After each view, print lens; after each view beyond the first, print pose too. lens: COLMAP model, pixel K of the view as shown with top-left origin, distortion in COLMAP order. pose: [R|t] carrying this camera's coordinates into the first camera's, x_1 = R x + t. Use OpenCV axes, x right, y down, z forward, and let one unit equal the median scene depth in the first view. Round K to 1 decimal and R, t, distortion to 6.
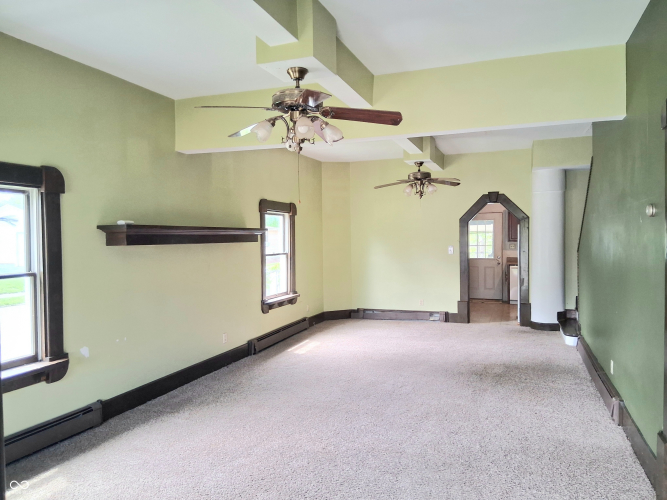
lens RADIAL K [[503.4, 0, 332.1], [0, 503.4, 246.6], [0, 0, 1]] dist [0.035779, -0.037197]
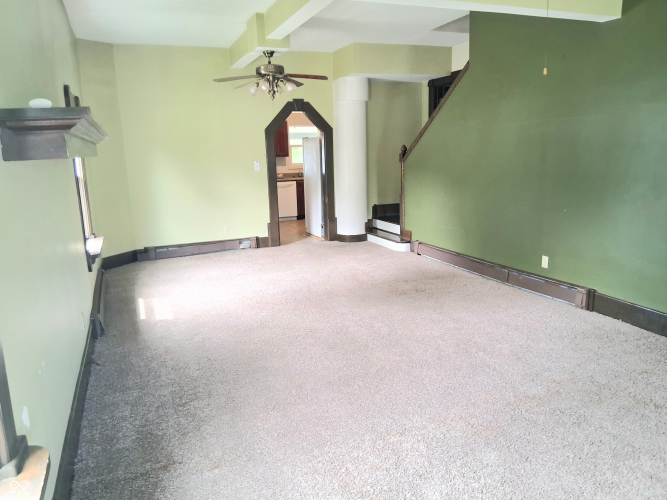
lens RADIAL K [[503.4, 0, 332.2], [0, 503.4, 251.1], [0, 0, 1]] dist [0.035779, -0.037197]
pose [[0.751955, -0.140970, 0.643966, -0.252851], [0.036236, 0.984230, 0.173145, 0.005247], [-0.658218, -0.106862, 0.745204, 0.253412]]
